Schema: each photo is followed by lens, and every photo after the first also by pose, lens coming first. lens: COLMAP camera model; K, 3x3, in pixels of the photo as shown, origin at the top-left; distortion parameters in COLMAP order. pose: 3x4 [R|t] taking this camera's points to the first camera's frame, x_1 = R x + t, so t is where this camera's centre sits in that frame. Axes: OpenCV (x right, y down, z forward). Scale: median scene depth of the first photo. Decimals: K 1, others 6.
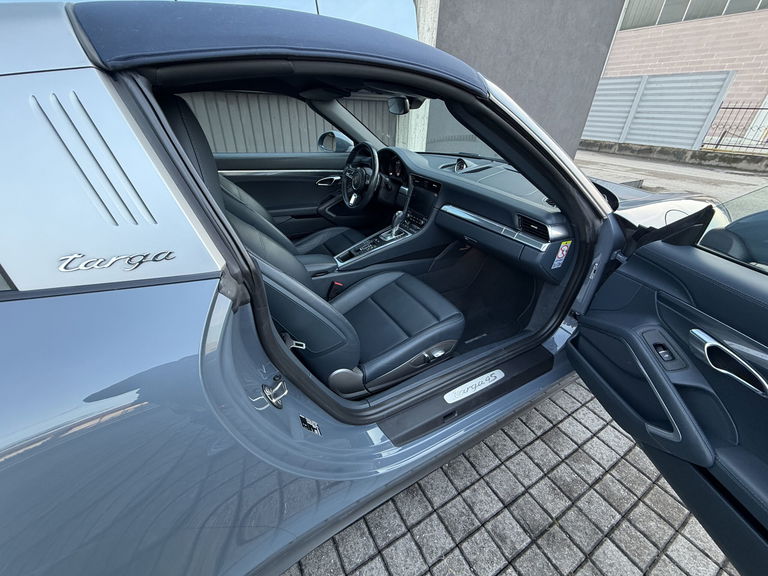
lens RADIAL K [[305.8, 0, 382.7], [0, 305.8, 287.7], [0, 0, 1]] dist [0.000157, -0.000248]
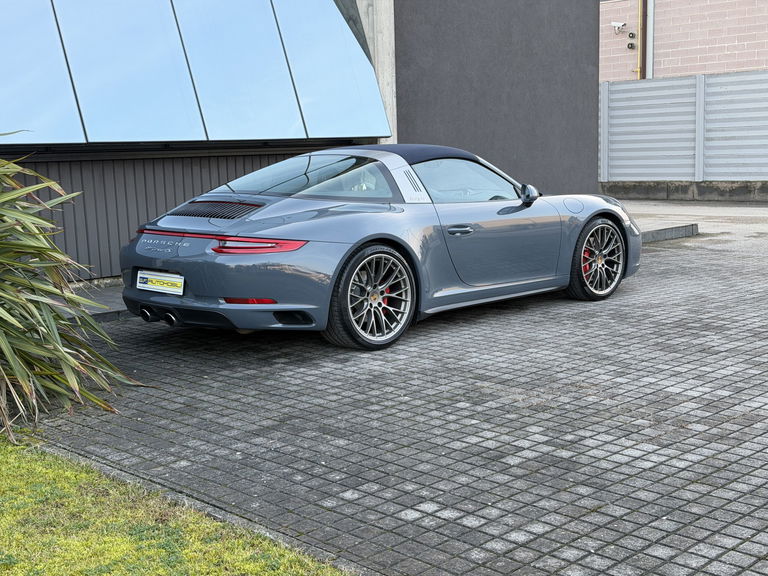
lens RADIAL K [[1055.9, 0, 384.0], [0, 1055.9, 288.0], [0, 0, 1]] dist [0.137327, 0.020343]
pose [[0.967735, -0.094214, 0.233693, -3.202358], [0.176105, 0.916228, -0.359879, 4.190636], [-0.180211, 0.389422, 0.903258, -7.931625]]
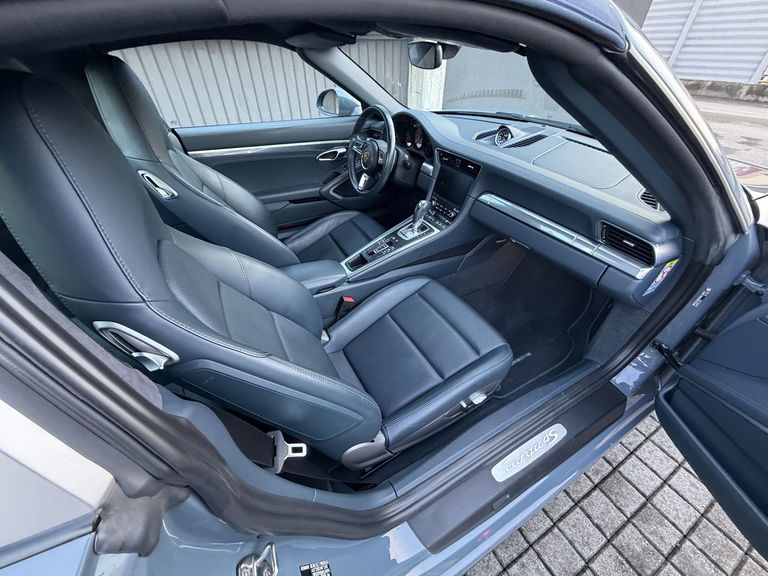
lens RADIAL K [[310.7, 0, 383.8], [0, 310.7, 292.3], [0, 0, 1]] dist [0.000996, -0.000220]
pose [[0.999295, -0.017323, -0.033295, -0.023998], [0.021785, 0.990096, 0.138691, -0.132803], [0.030563, -0.139318, 0.989776, 0.183833]]
